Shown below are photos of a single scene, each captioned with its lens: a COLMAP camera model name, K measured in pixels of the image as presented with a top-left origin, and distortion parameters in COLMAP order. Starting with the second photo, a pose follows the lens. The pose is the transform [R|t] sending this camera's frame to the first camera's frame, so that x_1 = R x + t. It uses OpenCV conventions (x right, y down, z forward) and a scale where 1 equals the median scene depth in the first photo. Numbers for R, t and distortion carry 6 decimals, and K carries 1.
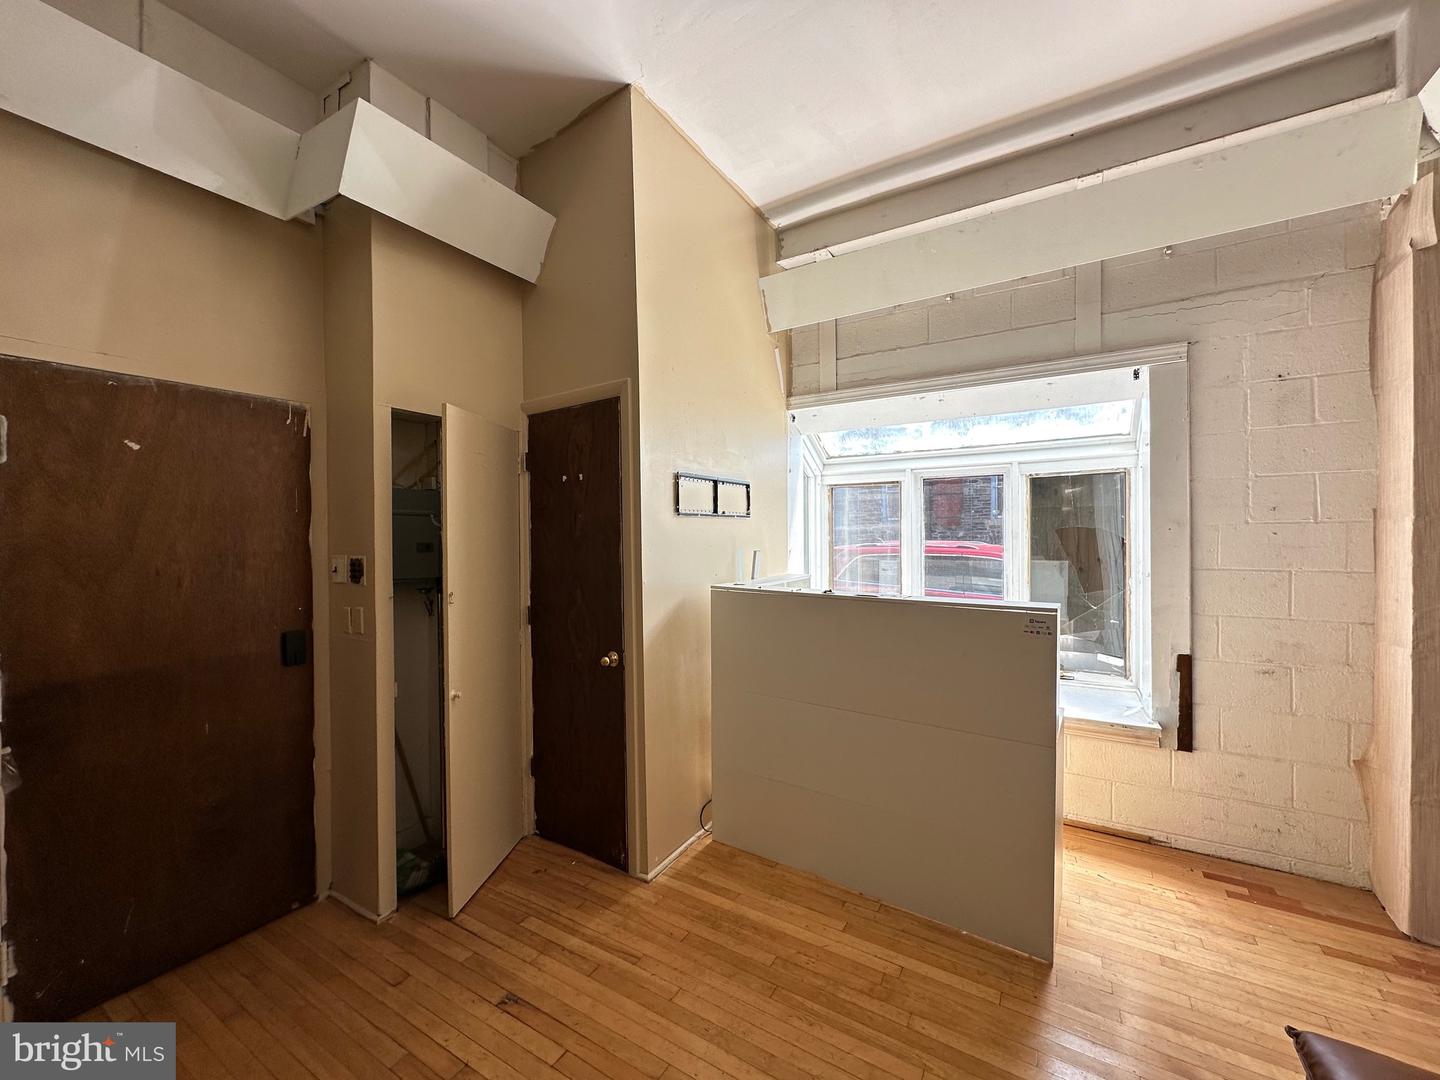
lens RADIAL K [[577.6, 0, 720.2], [0, 577.6, 541.8], [0, 0, 1]] dist [-0.002748, 0.000741]
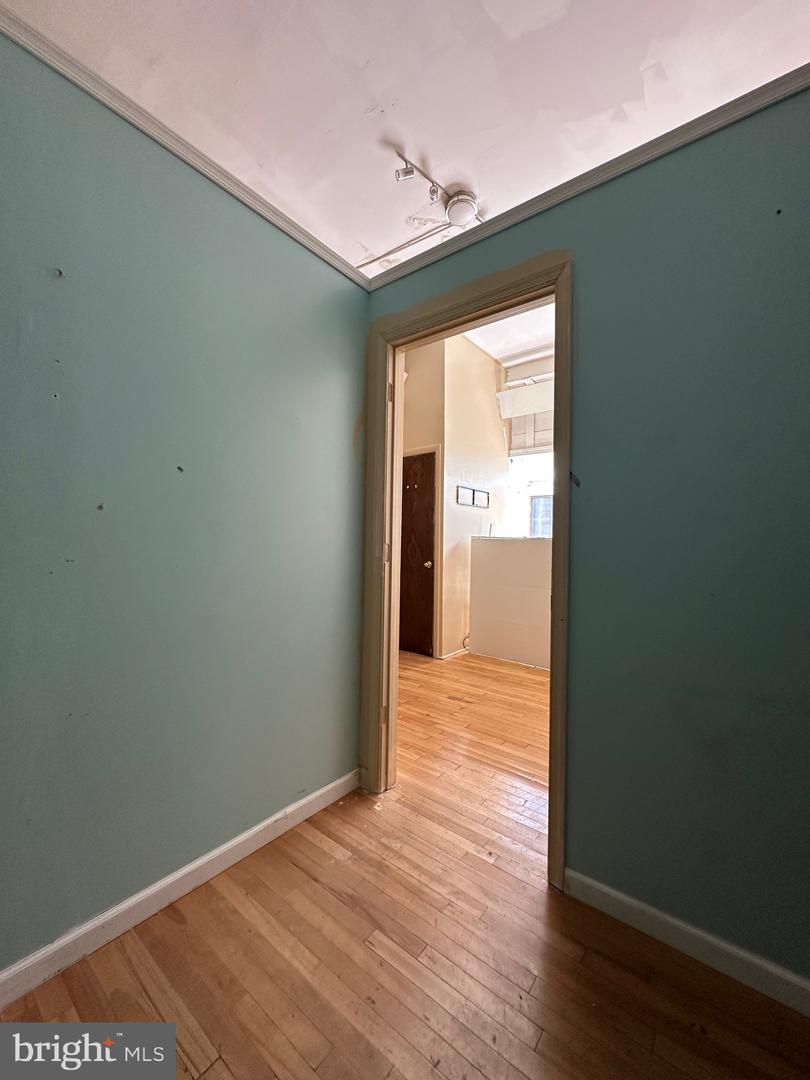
lens RADIAL K [[433.2, 0, 409.7], [0, 433.2, 541.4], [0, 0, 1]] dist [-0.002748, 0.000741]
pose [[0.993790, 0.026830, -0.107991, -0.076089], [-0.029047, 0.999397, -0.019008, 0.143367], [0.107416, 0.022027, 0.993970, -0.728939]]
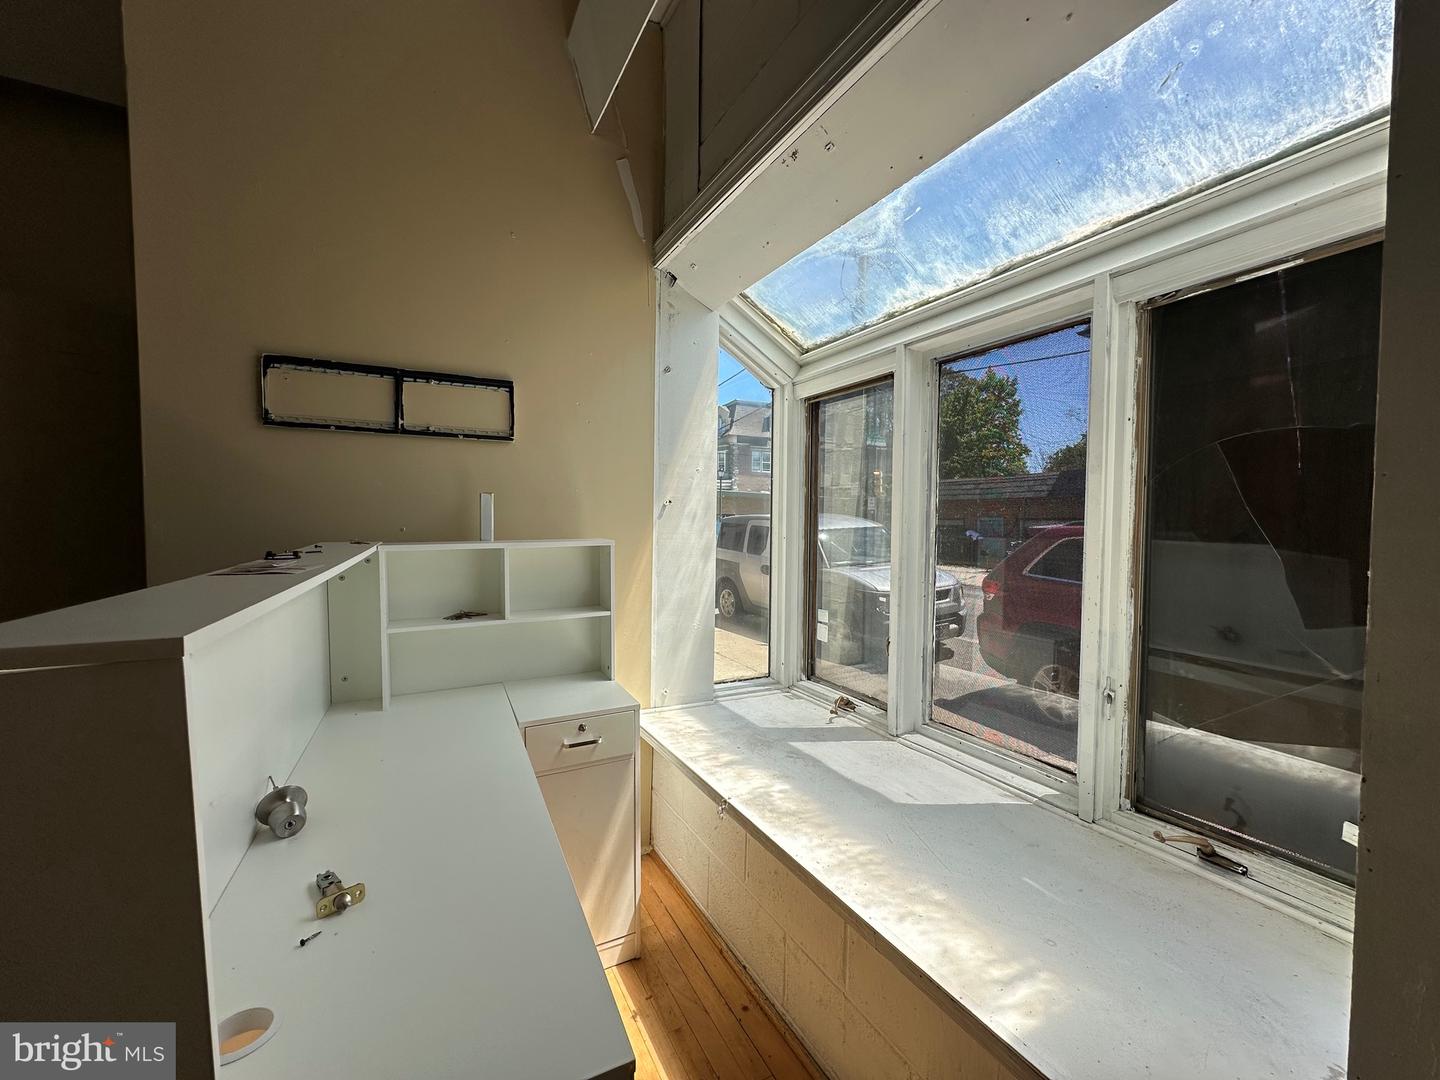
lens RADIAL K [[577.6, 0, 722.6], [0, 577.6, 539.6], [0, 0, 1]] dist [-0.002748, 0.000741]
pose [[0.861202, 0.033901, -0.507131, 0.687068], [-0.024277, 0.999378, 0.025580, 0.050792], [0.507683, -0.009718, 0.861489, 0.741645]]
